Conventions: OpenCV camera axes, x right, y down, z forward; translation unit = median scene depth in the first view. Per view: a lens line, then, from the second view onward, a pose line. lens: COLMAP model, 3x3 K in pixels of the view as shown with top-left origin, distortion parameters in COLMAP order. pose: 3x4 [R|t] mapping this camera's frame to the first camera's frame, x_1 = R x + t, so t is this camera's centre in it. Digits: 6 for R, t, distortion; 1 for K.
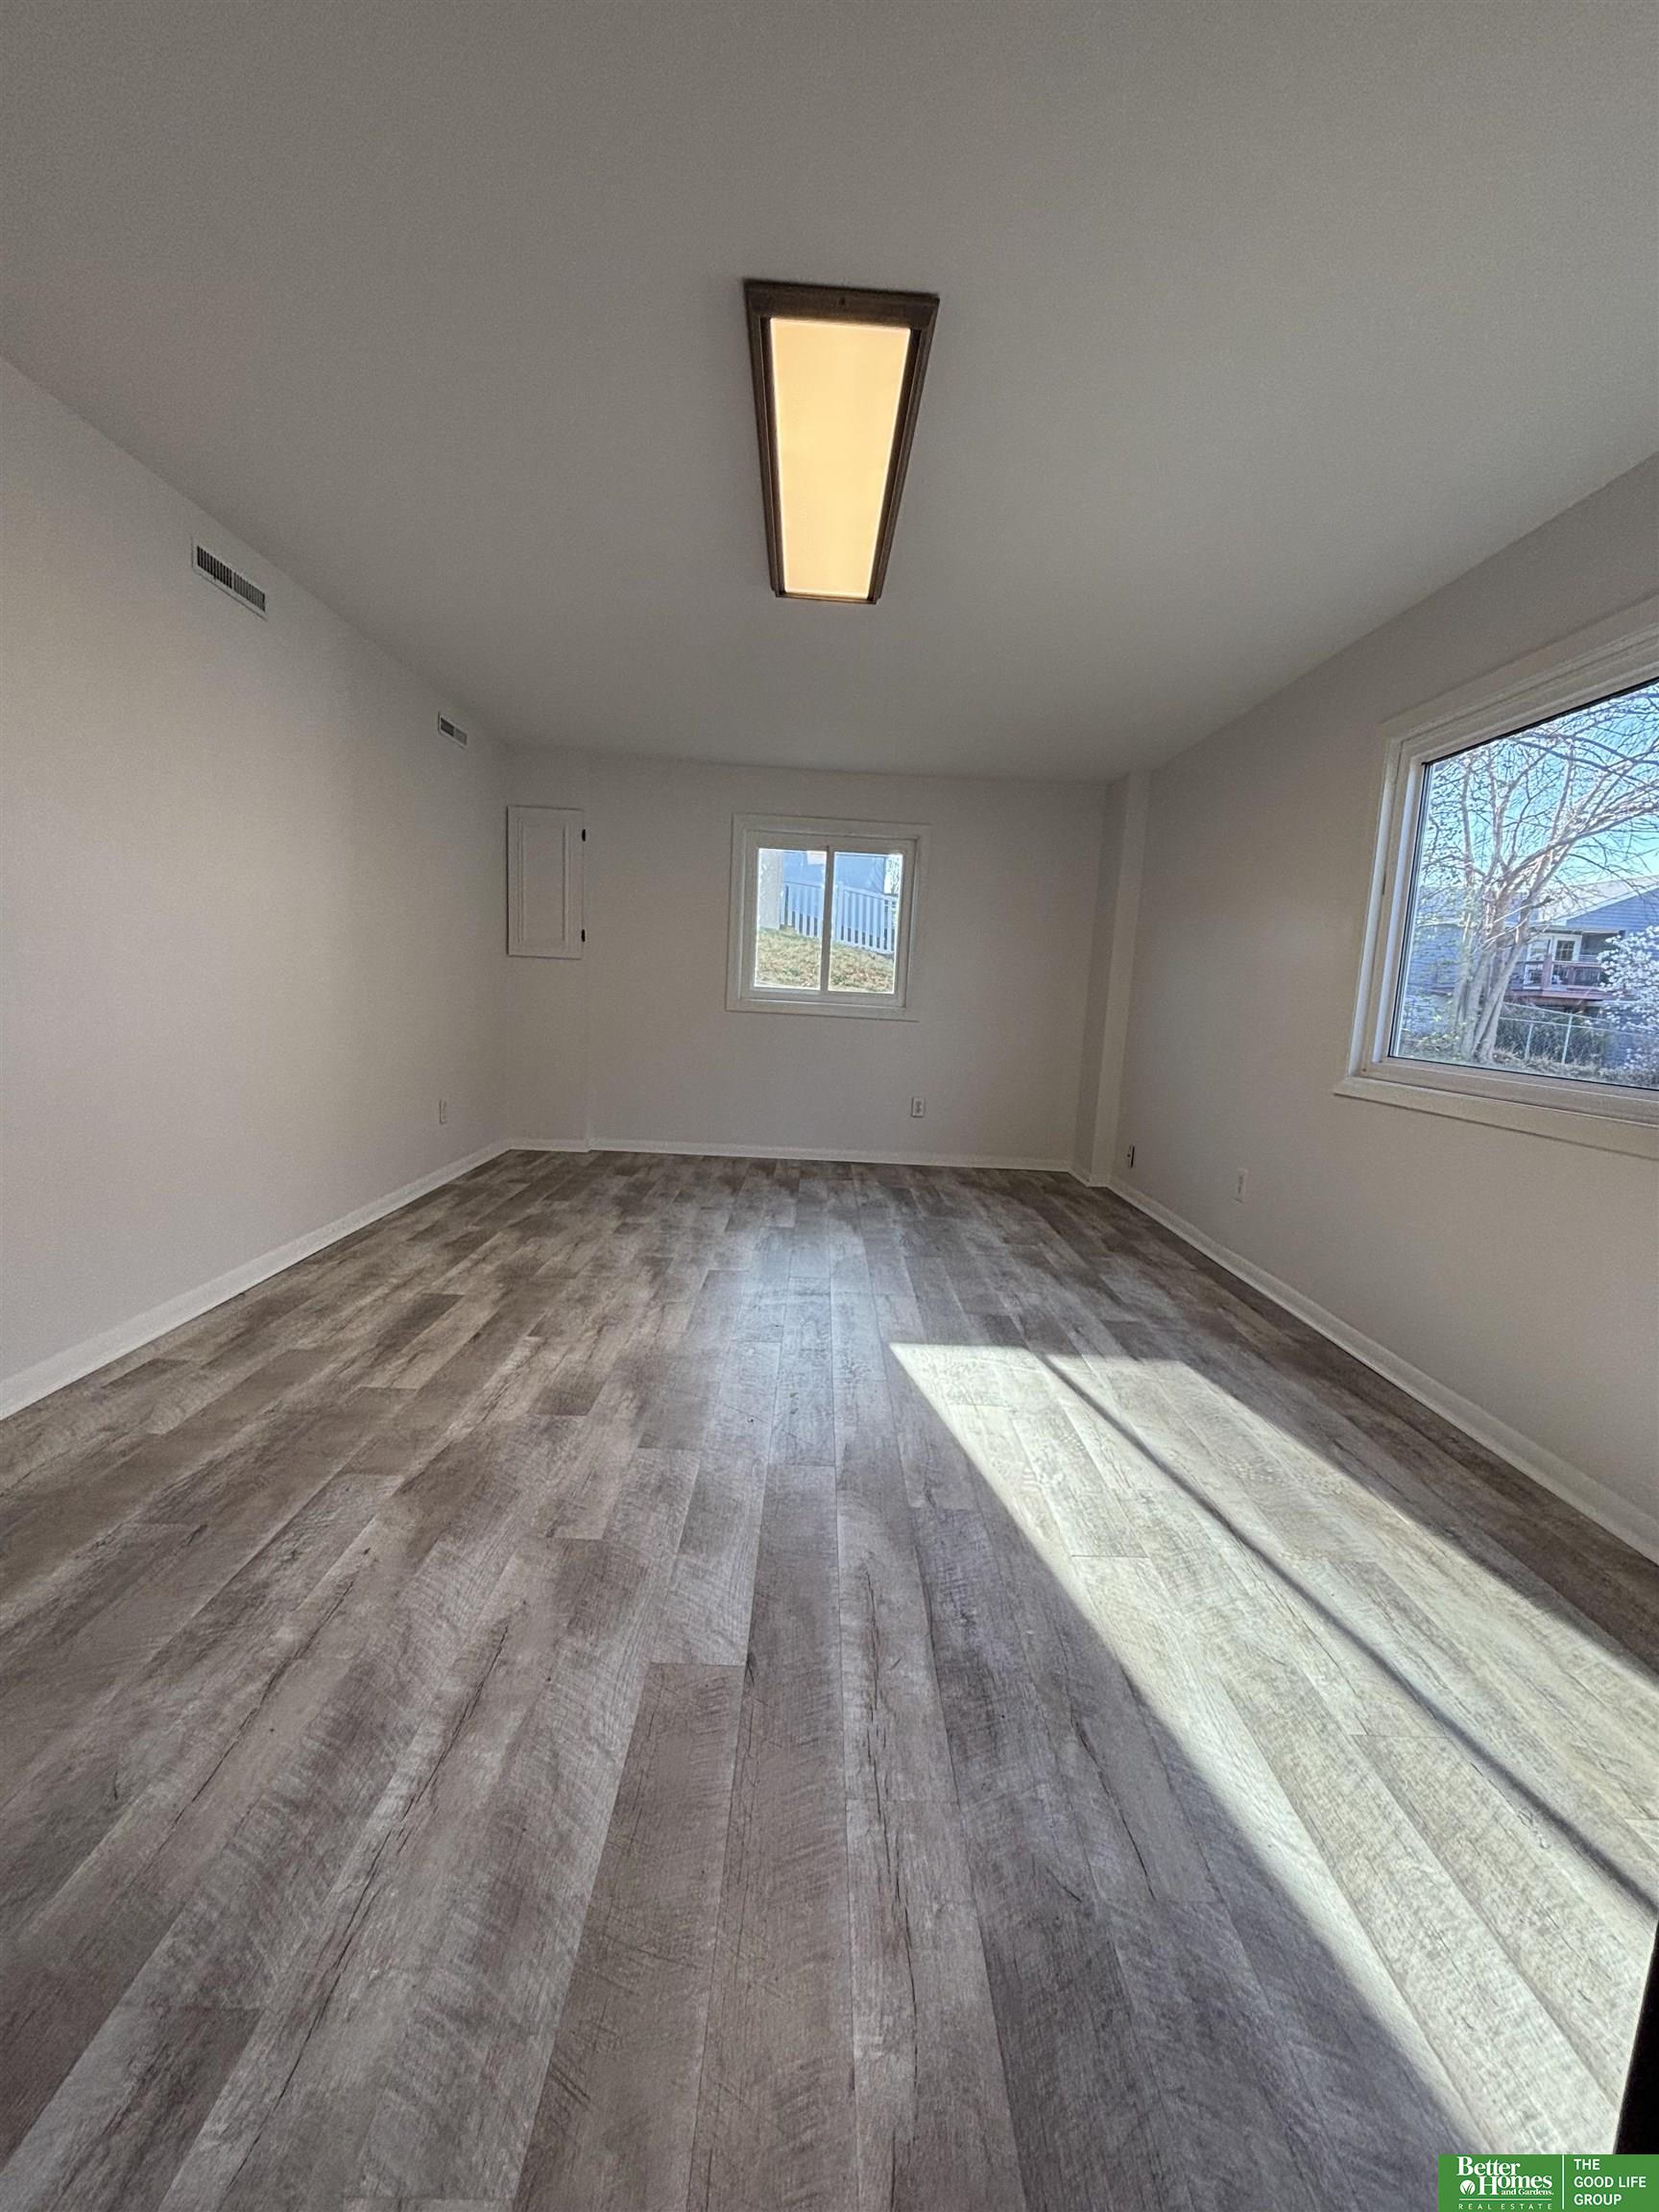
lens RADIAL K [[889.3, 0, 832.9], [0, 889.3, 1104.0], [0, 0, 1]] dist [0.003989, -0.000320]
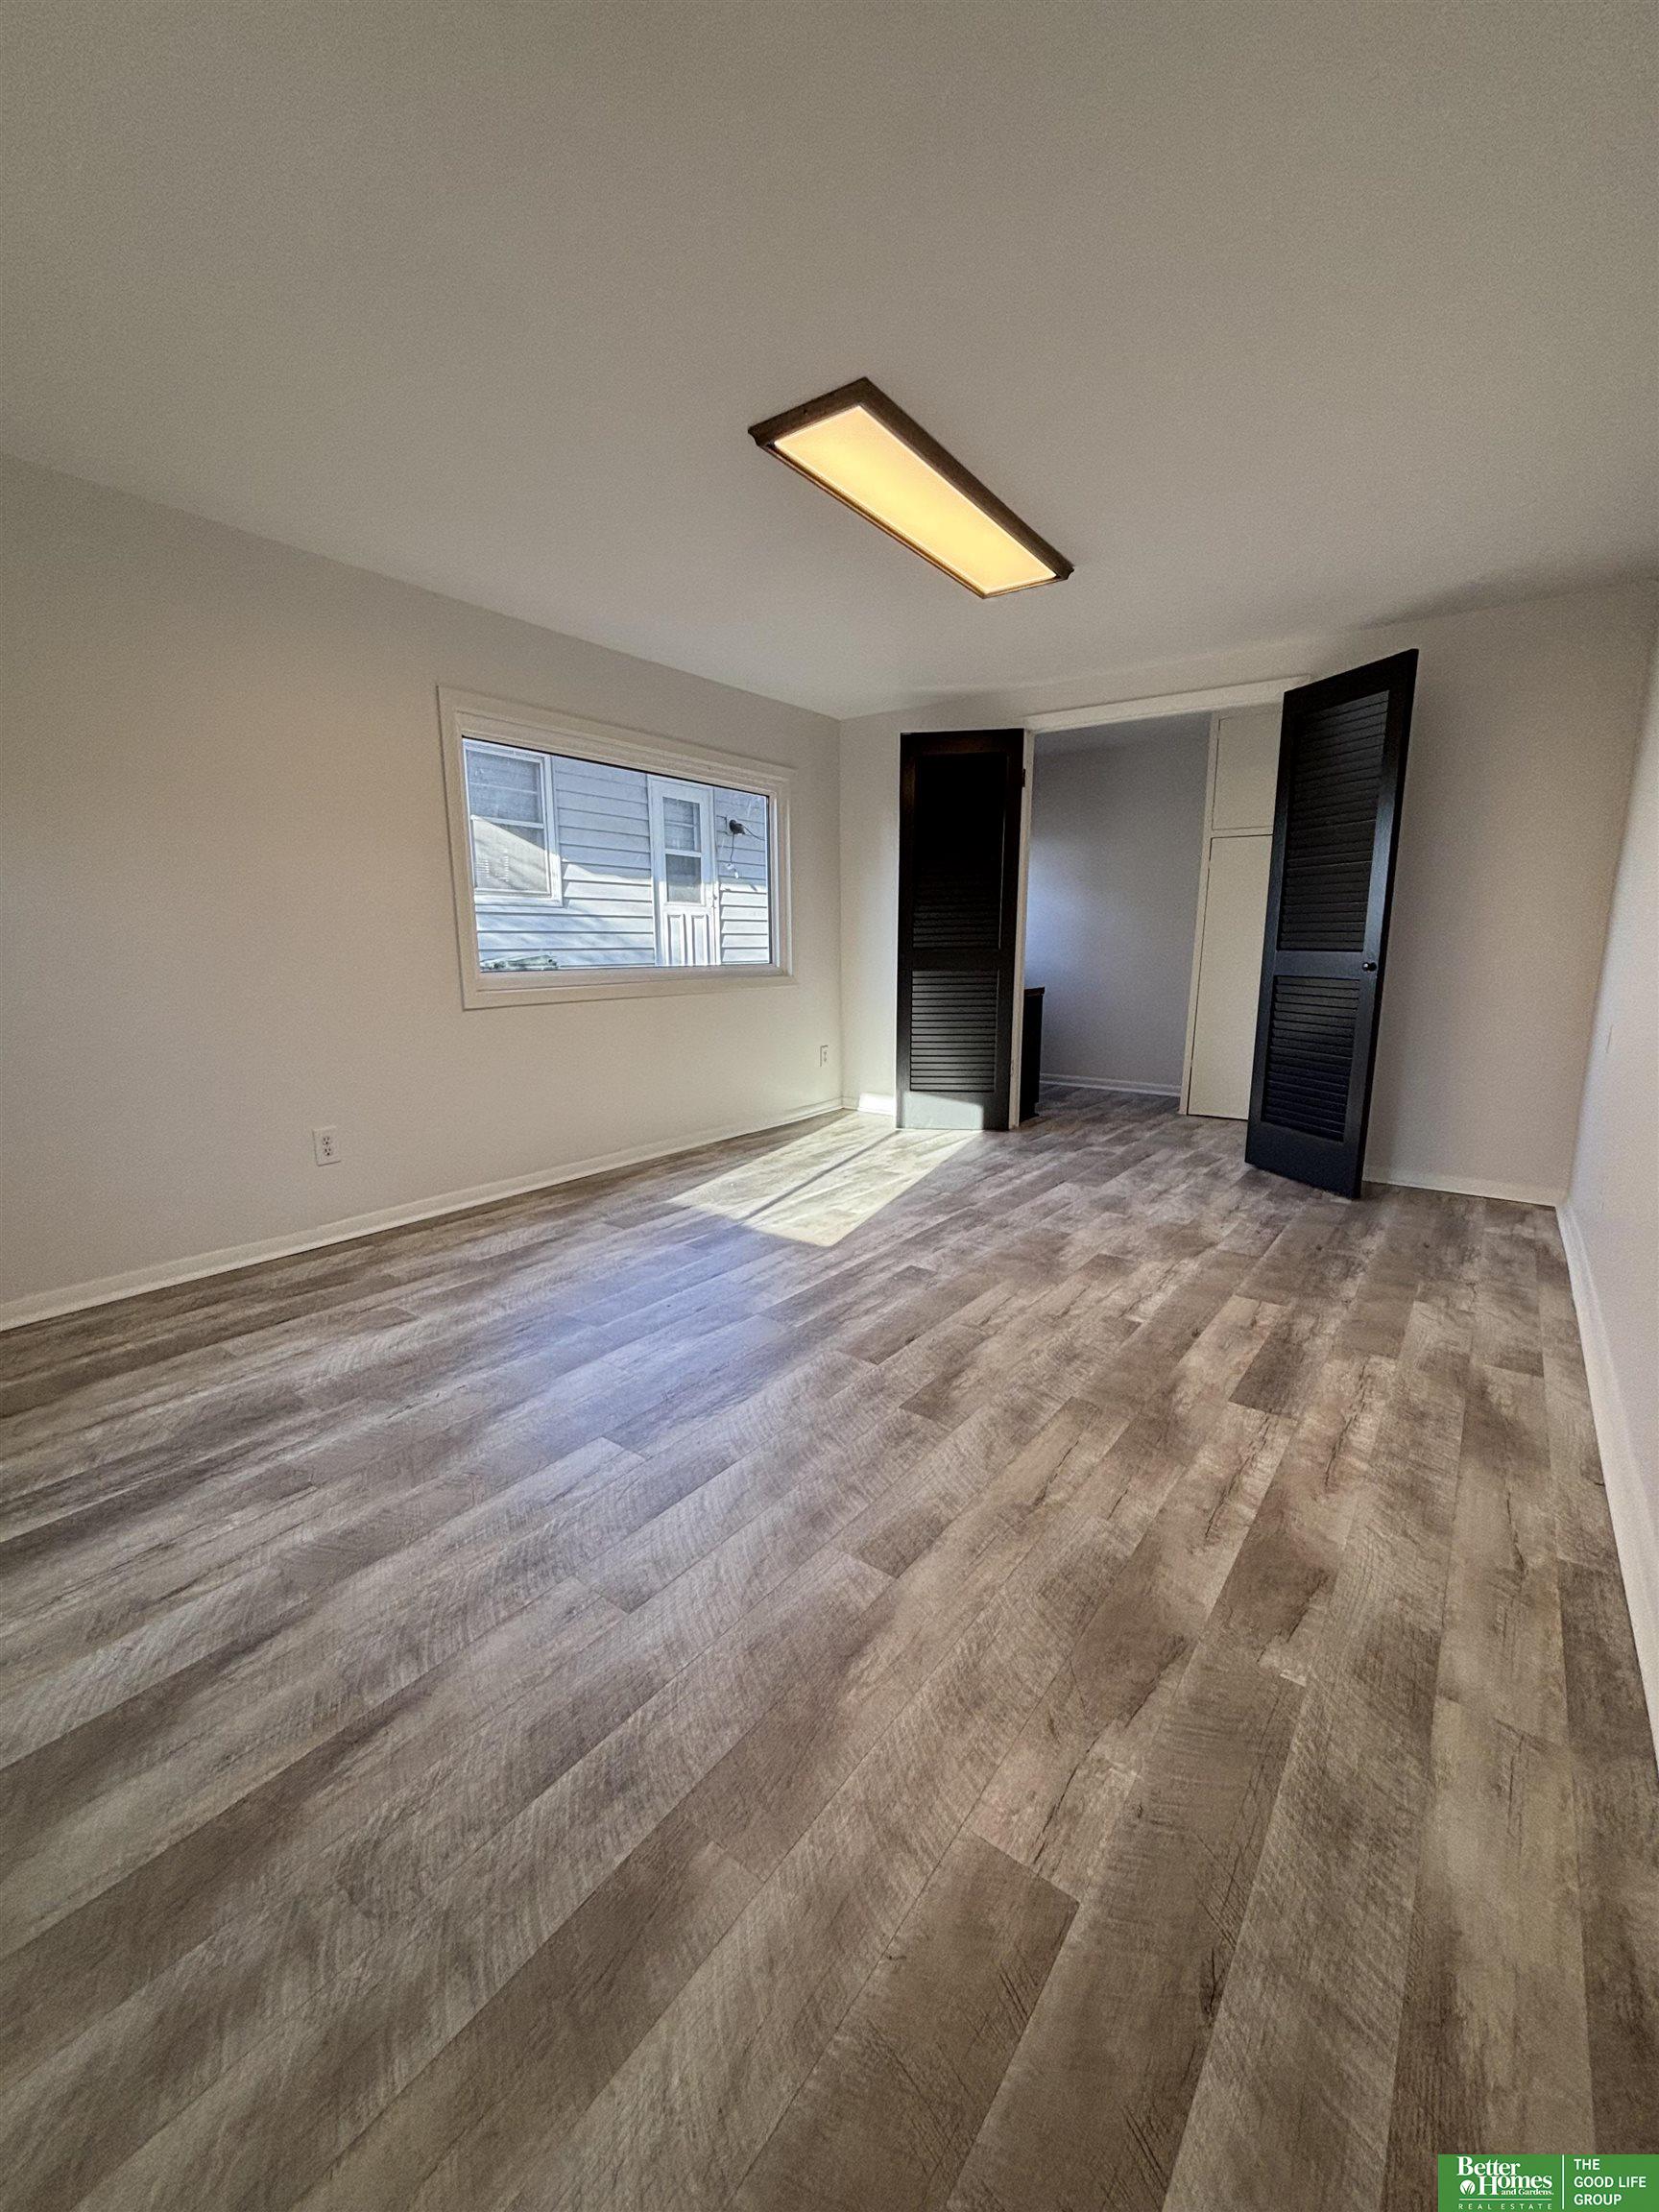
lens RADIAL K [[889.3, 0, 831.1], [0, 889.3, 1109.5], [0, 0, 1]] dist [0.003989, -0.000320]
pose [[-0.788899, -0.166106, 0.591648, -0.627553], [0.044763, 0.944685, 0.324909, -0.290957], [-0.612890, 0.282804, -0.737826, 1.903796]]
